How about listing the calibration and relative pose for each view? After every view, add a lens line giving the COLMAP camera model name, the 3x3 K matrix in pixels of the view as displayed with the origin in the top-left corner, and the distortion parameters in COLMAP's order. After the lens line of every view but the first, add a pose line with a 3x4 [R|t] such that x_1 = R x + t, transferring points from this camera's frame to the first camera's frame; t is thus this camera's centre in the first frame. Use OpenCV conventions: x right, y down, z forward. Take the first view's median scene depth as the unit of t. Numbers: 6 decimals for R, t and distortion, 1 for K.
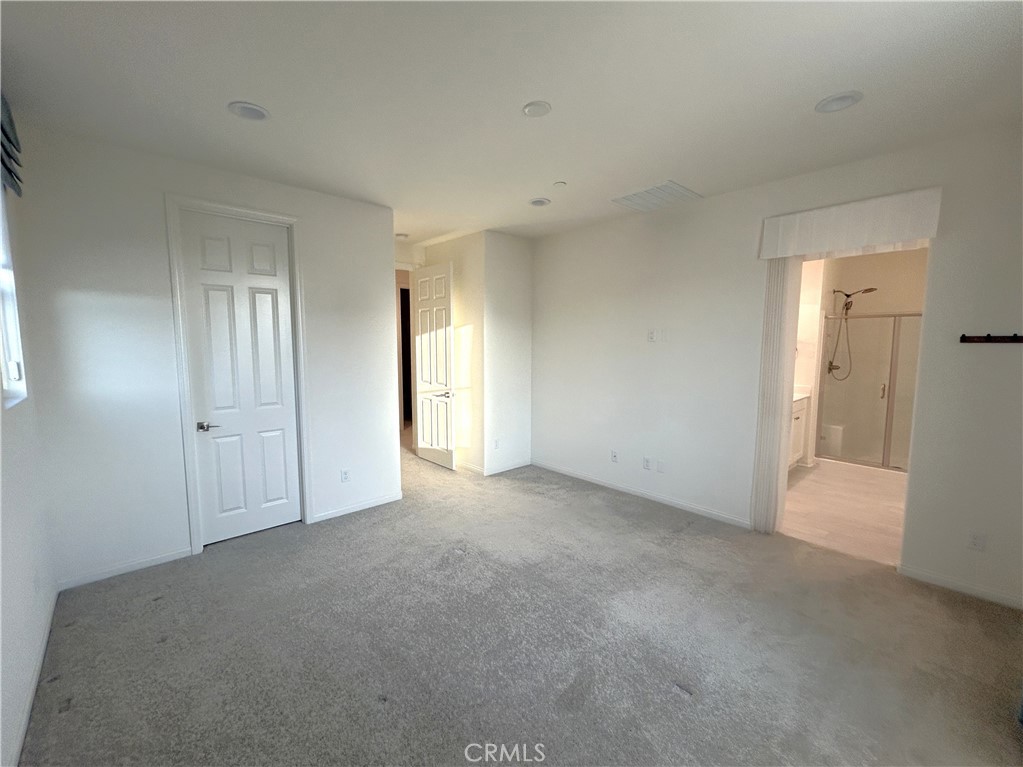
lens RADIAL K [[427.4, 0, 511.5], [0, 427.4, 383.5], [0, 0, 1]] dist [-0.000231, -0.000023]
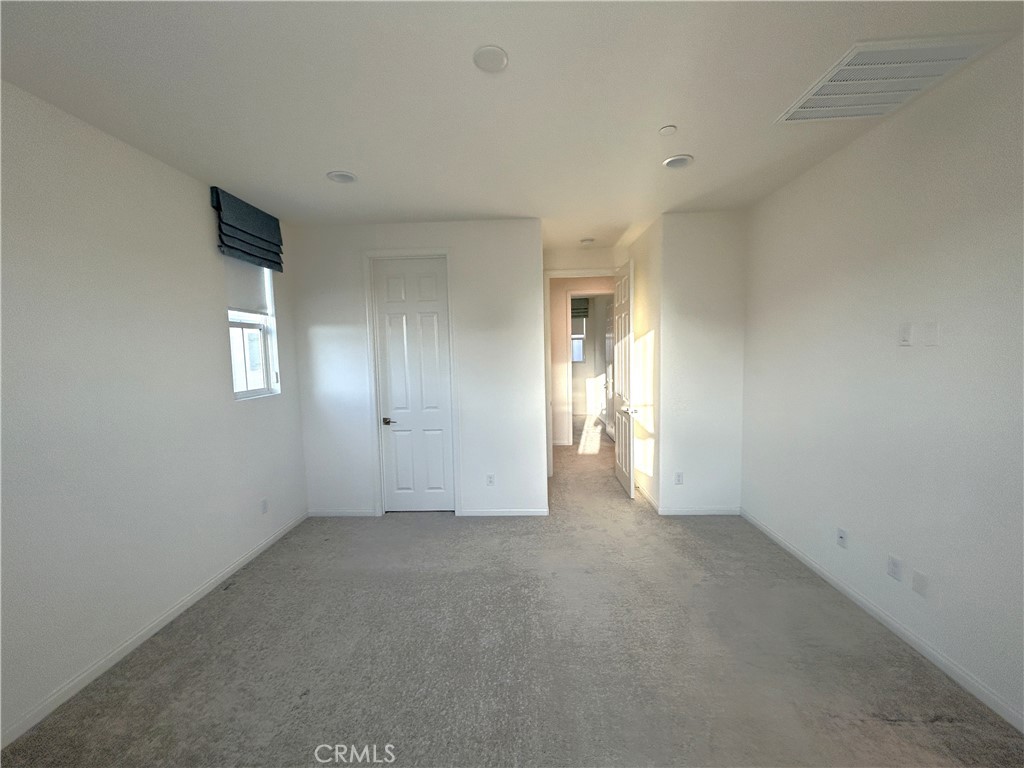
lens RADIAL K [[416.9, 0, 512.0], [0, 416.9, 384.0], [0, 0, 1]] dist [-0.000356, 0.000890]
pose [[0.706445, 0.037698, -0.706763, 0.349098], [-0.044700, 0.998963, 0.008603, -0.032400], [0.706355, 0.025515, 0.707398, 0.274044]]
